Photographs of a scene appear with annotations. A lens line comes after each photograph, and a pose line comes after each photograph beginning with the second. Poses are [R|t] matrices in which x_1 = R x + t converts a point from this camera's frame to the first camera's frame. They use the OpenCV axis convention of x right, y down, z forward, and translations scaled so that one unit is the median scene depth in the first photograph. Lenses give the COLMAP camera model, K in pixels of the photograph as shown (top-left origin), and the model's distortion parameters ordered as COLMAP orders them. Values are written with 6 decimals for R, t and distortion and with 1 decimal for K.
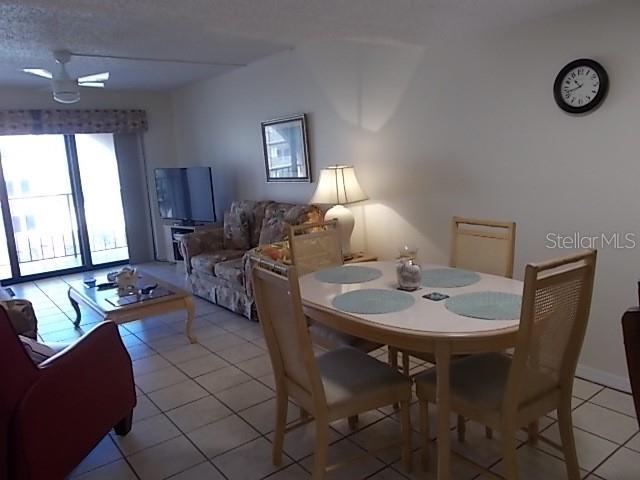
lens RADIAL K [[507.2, 0, 317.5], [0, 507.2, 230.5], [0, 0, 1]] dist [0.041875, -0.016440]
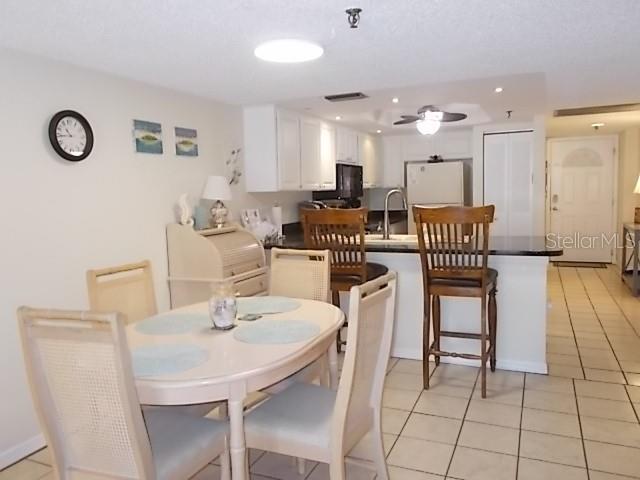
lens RADIAL K [[507.2, 0, 317.5], [0, 507.2, 230.5], [0, 0, 1]] dist [0.041875, -0.016440]
pose [[-0.489862, 0.012133, 0.871716, -0.335678], [0.196761, 0.975642, 0.096990, -0.049694], [-0.849306, 0.219032, -0.480317, 0.585342]]
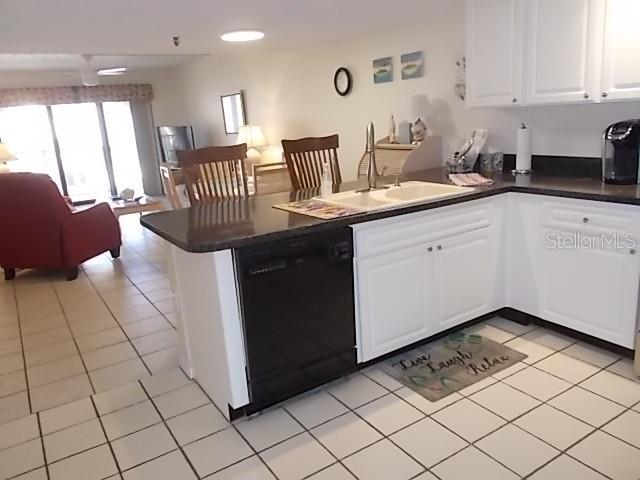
lens RADIAL K [[507.2, 0, 317.5], [0, 507.2, 230.5], [0, 0, 1]] dist [0.041875, -0.016440]
pose [[0.996370, 0.010222, -0.084509, 0.306820], [-0.003353, 0.996706, 0.081027, 0.060869], [0.085059, -0.080450, 0.993123, -0.486807]]
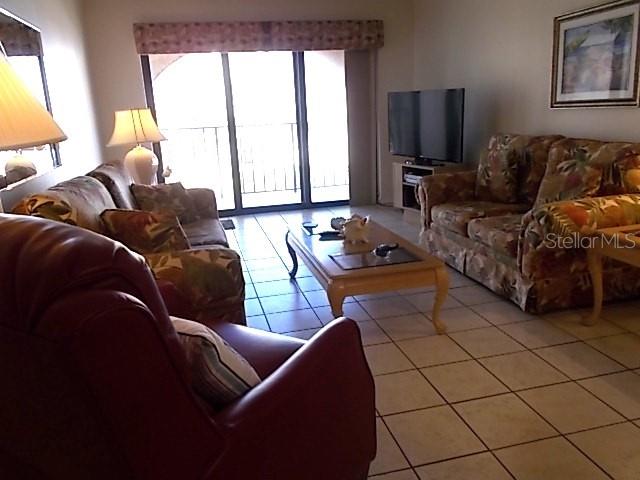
lens RADIAL K [[507.2, 0, 317.5], [0, 507.2, 230.5], [0, 0, 1]] dist [0.041875, -0.016440]
pose [[0.919411, 0.113356, -0.376609, -0.115386], [-0.071358, 0.989750, 0.123701, 0.006061], [0.386771, -0.086858, 0.918076, 0.233758]]
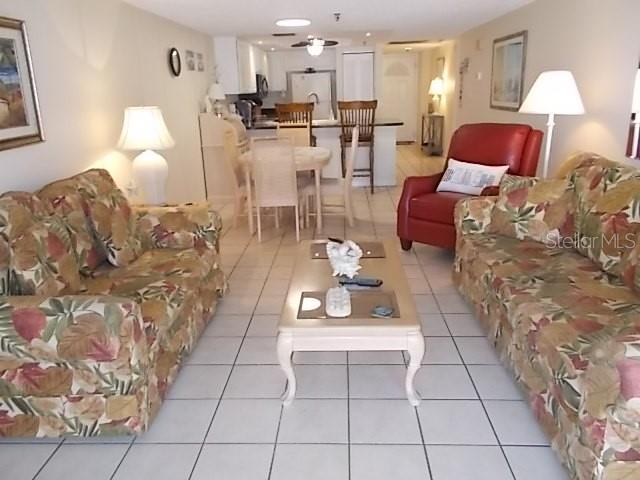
lens RADIAL K [[507.2, 0, 317.5], [0, 507.2, 230.5], [0, 0, 1]] dist [0.041875, -0.016440]
pose [[-0.764472, -0.084620, 0.639079, -0.619535], [0.181778, 0.922824, 0.339635, -0.132342], [-0.618497, 0.375813, -0.690091, 1.170074]]
